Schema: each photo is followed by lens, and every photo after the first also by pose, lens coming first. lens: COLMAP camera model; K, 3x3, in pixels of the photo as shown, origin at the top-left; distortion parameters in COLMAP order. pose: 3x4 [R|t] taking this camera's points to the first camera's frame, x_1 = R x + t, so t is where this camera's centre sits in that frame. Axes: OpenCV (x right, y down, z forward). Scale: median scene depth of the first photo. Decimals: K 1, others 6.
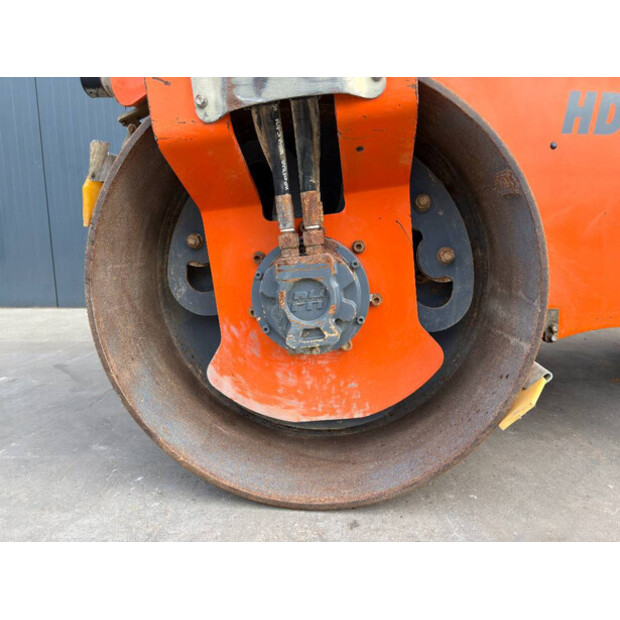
lens RADIAL K [[449.3, 0, 312.9], [0, 449.3, 293.7], [0, 0, 1]] dist [0.027115, -0.033259]
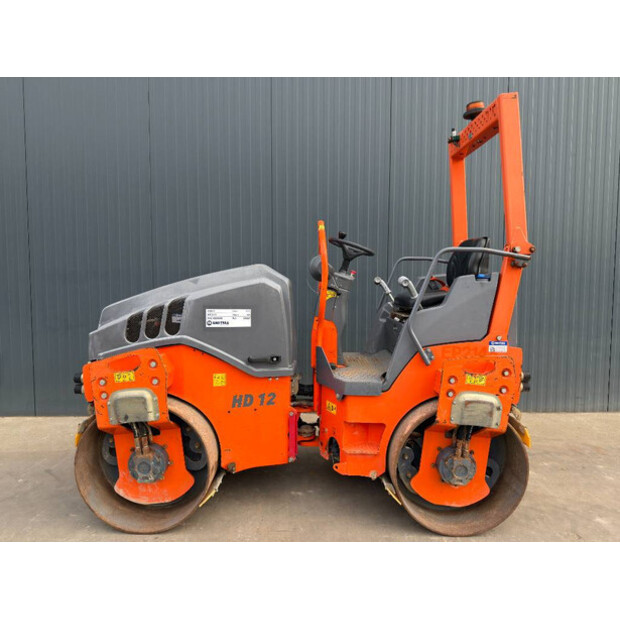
lens RADIAL K [[449.3, 0, 316.2], [0, 449.3, 299.4], [0, 0, 1]] dist [0.027115, -0.033259]
pose [[0.995735, 0.006810, 0.092005, 0.793744], [0.000634, 0.996743, -0.080645, -0.808617], [-0.092255, 0.080359, 0.992487, -2.128351]]
